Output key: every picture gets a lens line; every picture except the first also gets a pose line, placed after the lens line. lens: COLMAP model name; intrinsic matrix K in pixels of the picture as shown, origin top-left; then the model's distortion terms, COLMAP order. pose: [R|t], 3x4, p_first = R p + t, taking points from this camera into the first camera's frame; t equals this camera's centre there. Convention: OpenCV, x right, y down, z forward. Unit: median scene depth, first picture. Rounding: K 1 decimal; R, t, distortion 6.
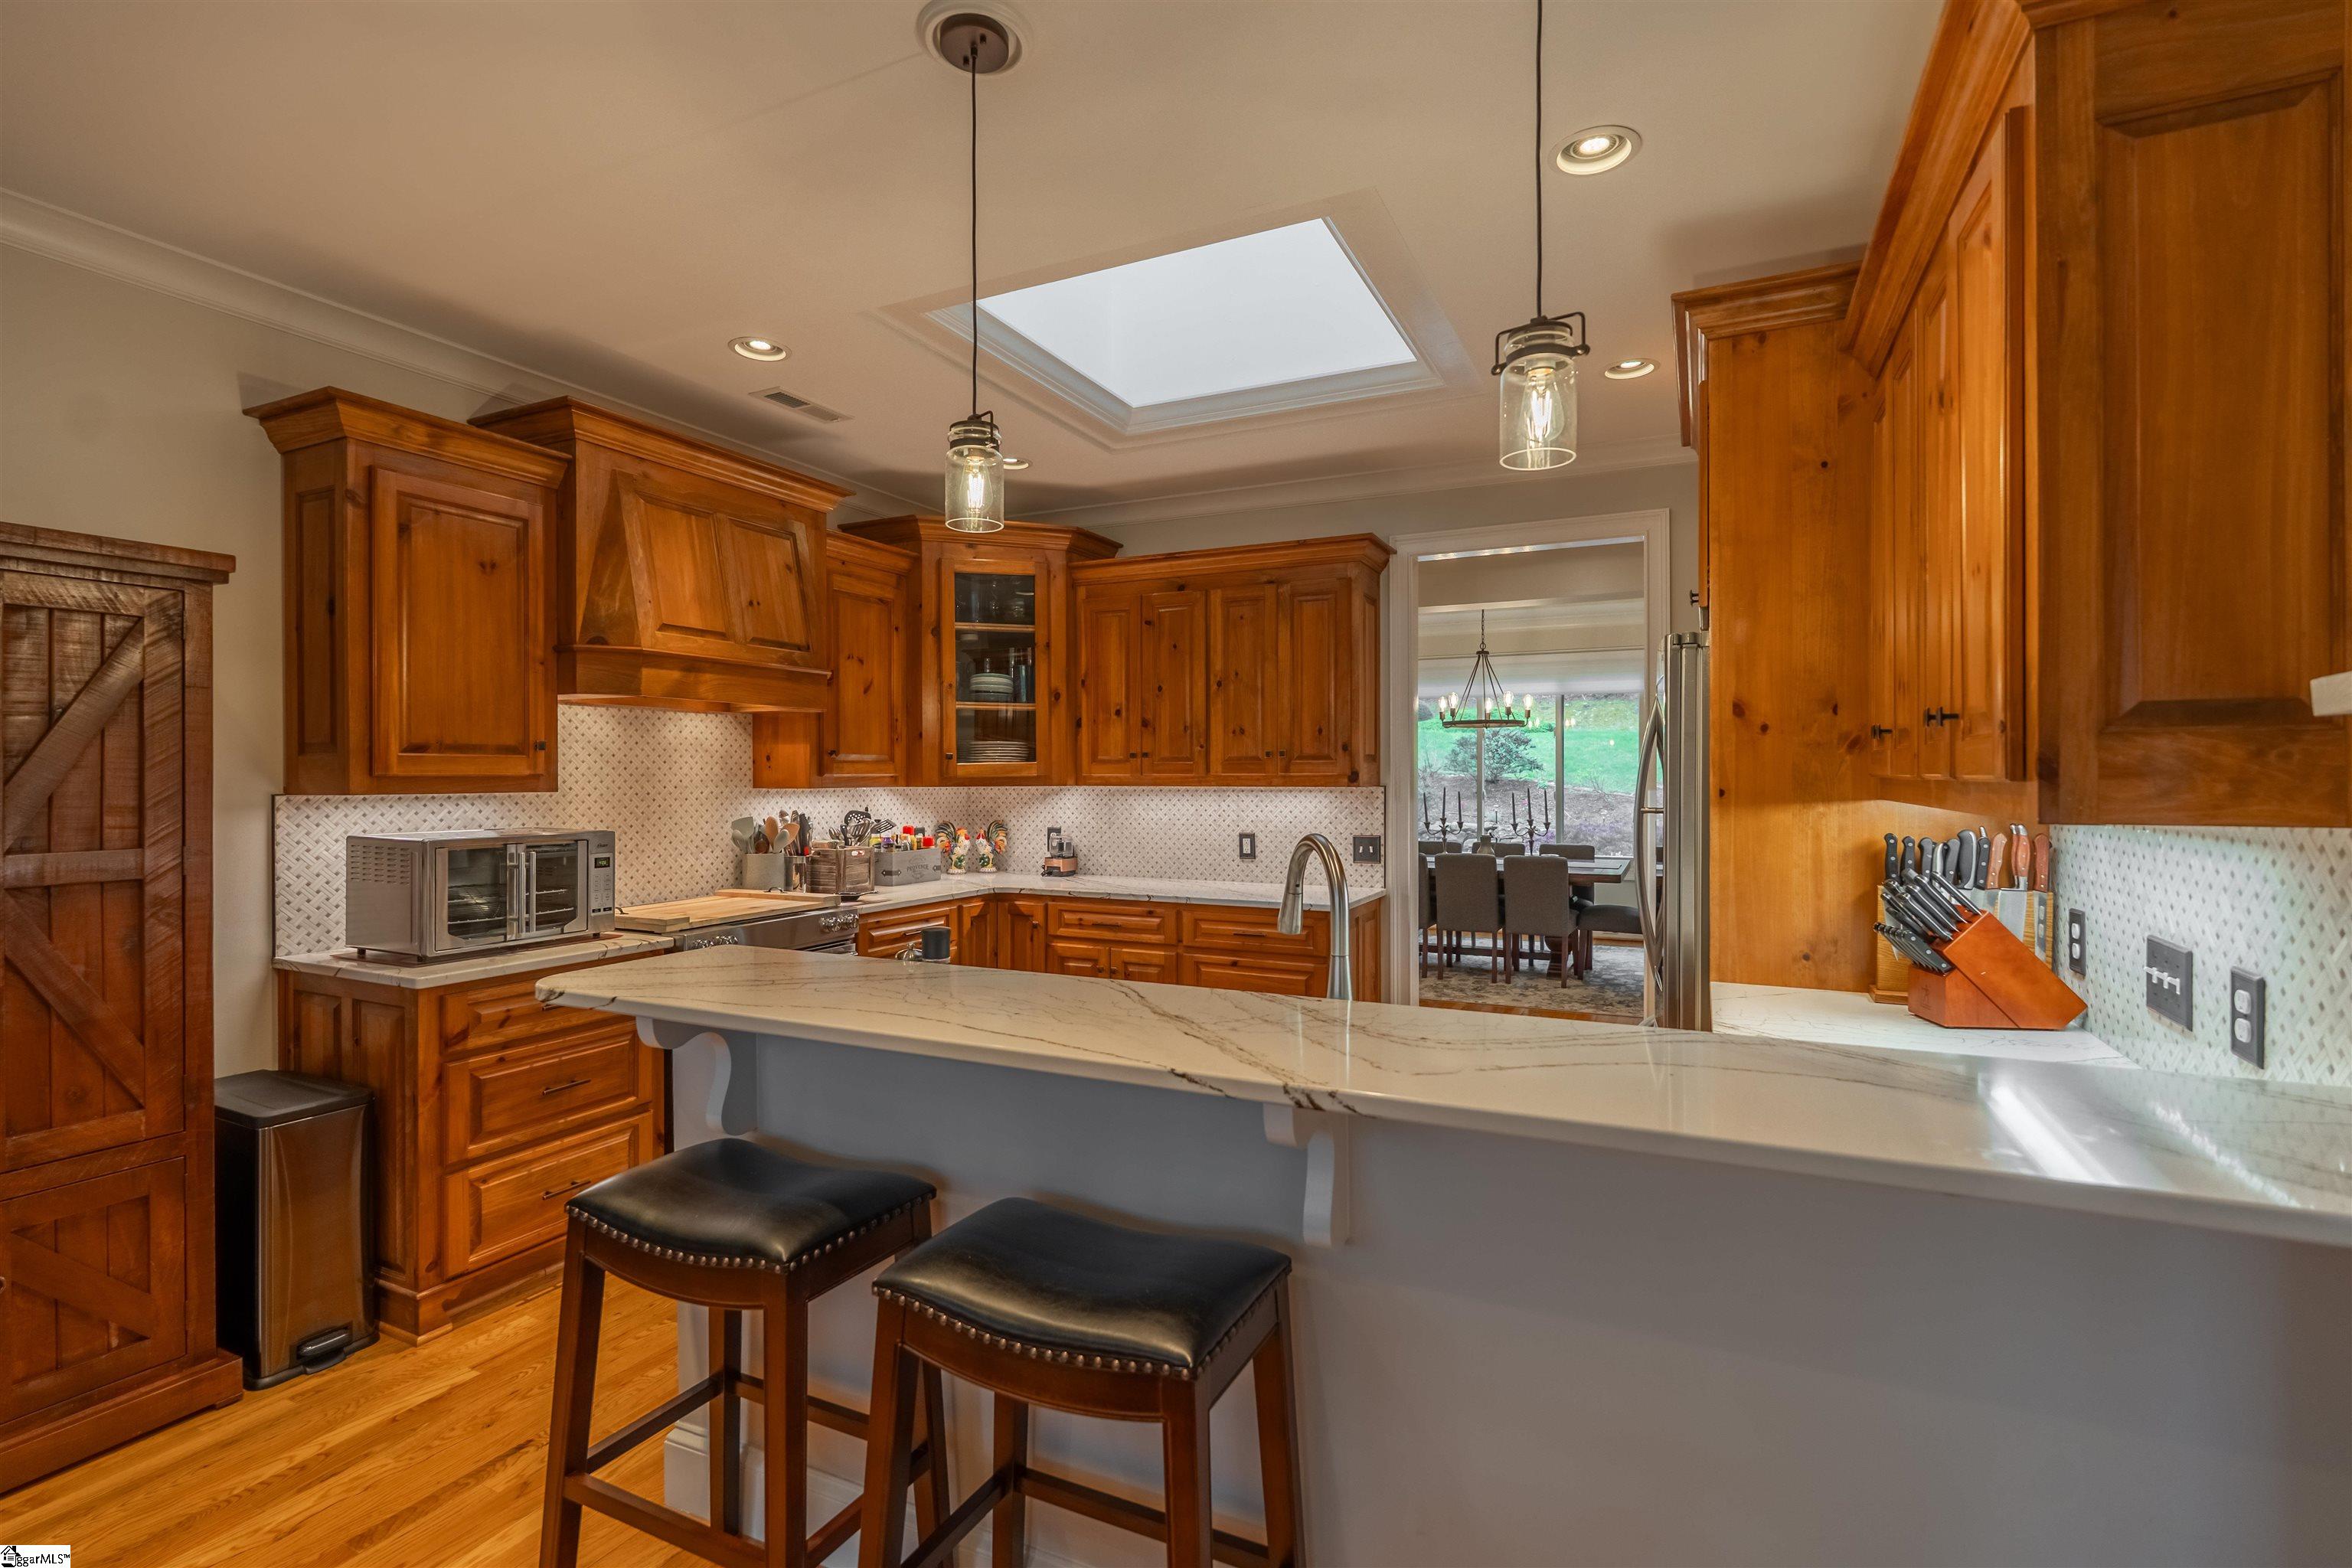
lens RADIAL K [[1077.6, 0, 1139.3], [0, 1077.6, 773.4], [0, 0, 1]] dist [0.000303, 0.000221]
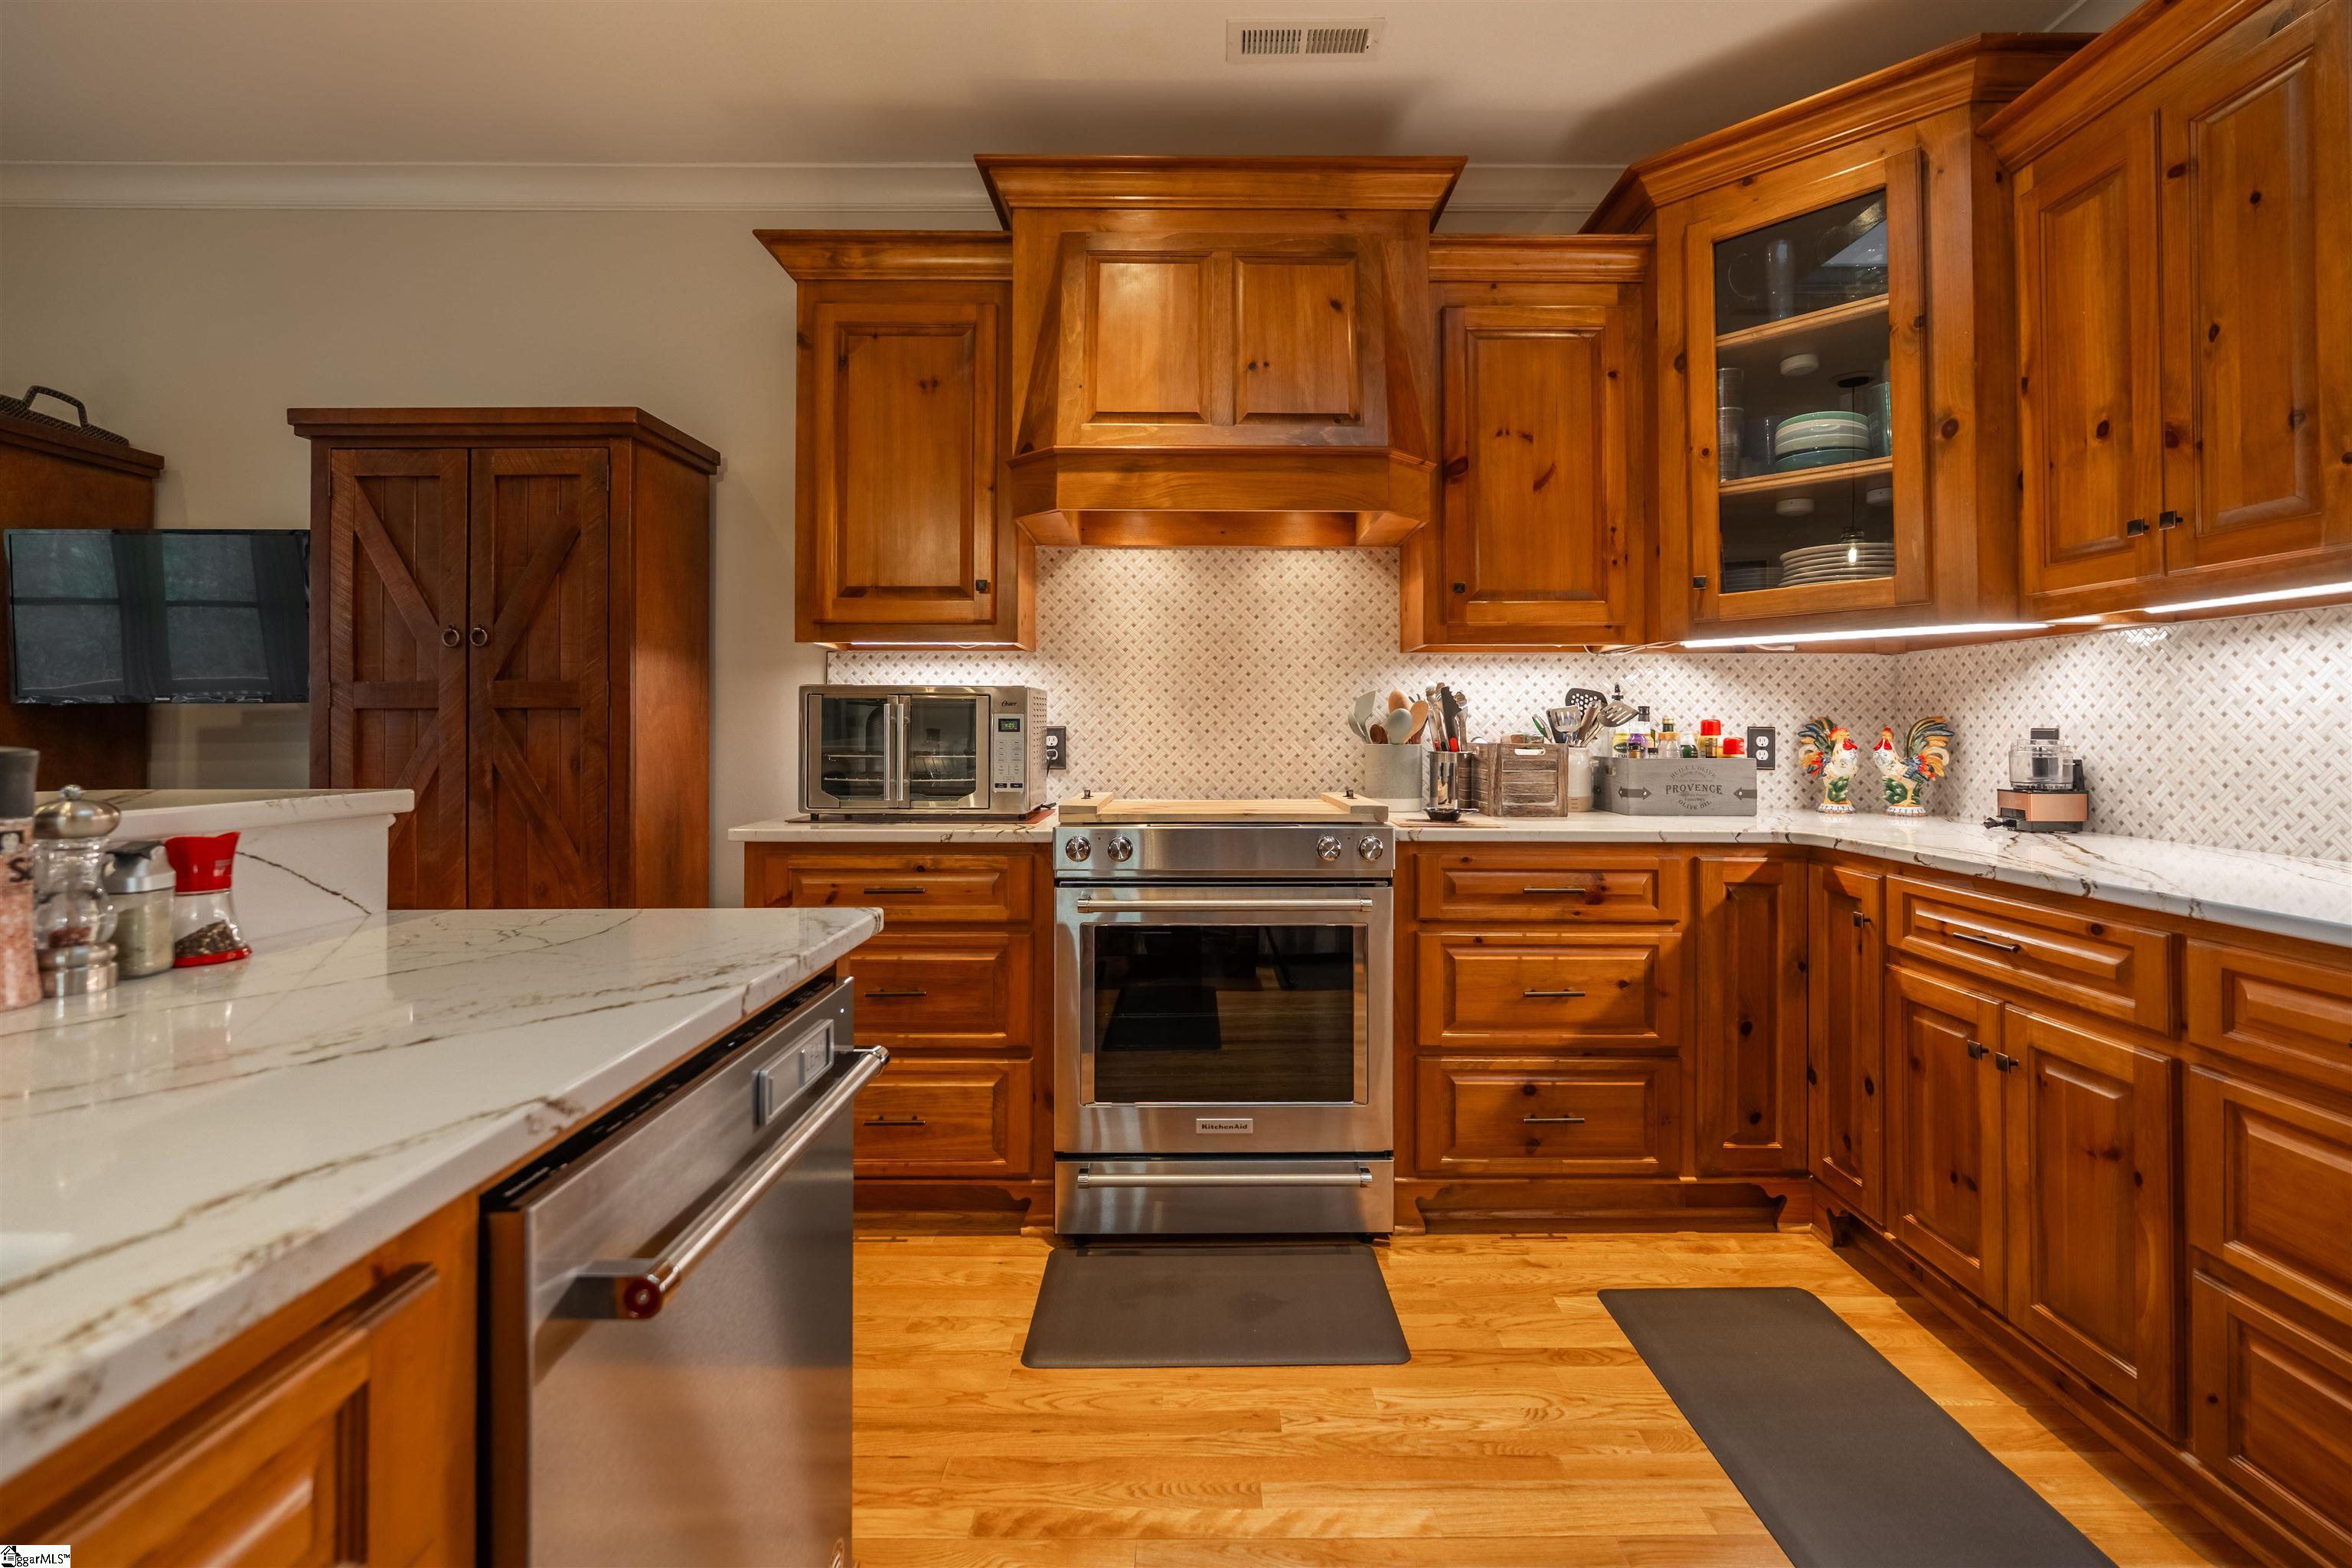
lens RADIAL K [[1053.8, 0, 1209.3], [0, 1053.8, 710.7], [0, 0, 1]] dist [-0.003465, 0.000035]
pose [[0.468596, -0.010727, -0.883348, 0.203147], [-0.003690, 0.999894, -0.014100, 0.066676], [0.883405, 0.009867, 0.468506, 0.621269]]
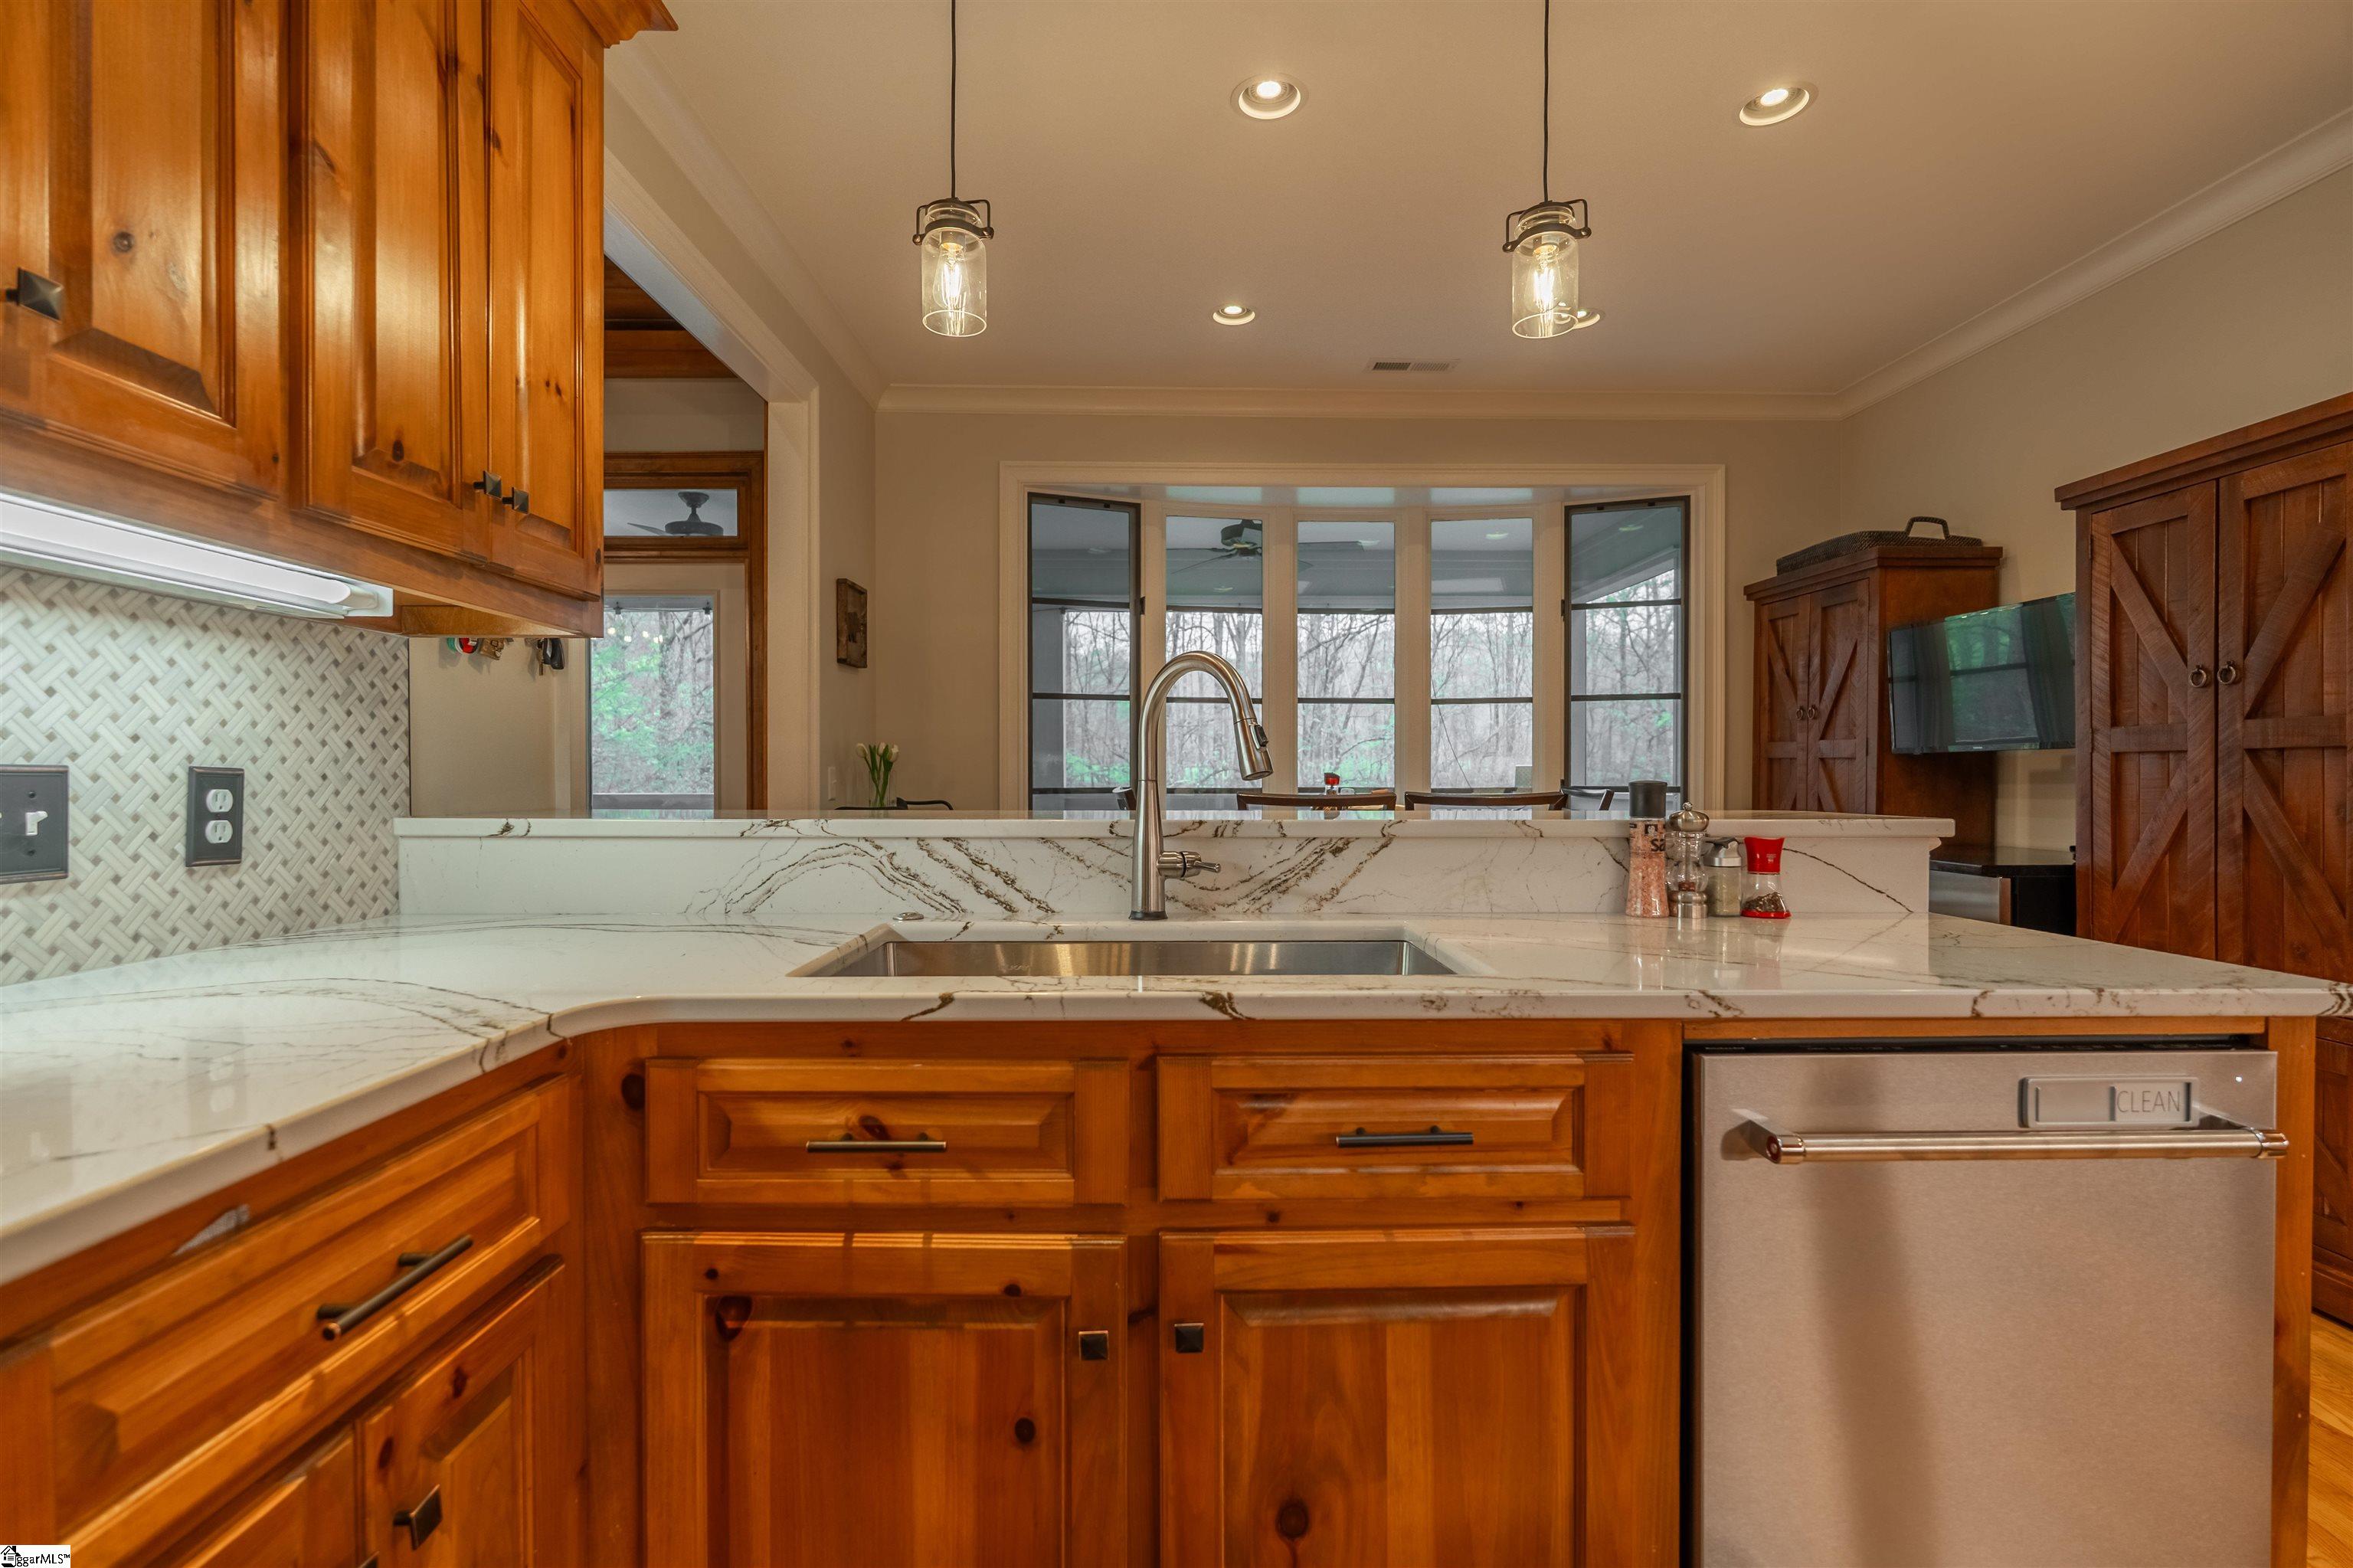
lens RADIAL K [[1059.0, 0, 1198.9], [0, 1059.0, 789.2], [0, 0, 1]] dist [-0.002113, 0.000434]
pose [[-0.867743, 0.012389, -0.496858, 0.252839], [0.003536, 0.999818, 0.018753, 0.067140], [0.497000, 0.014516, -0.867629, 0.763669]]
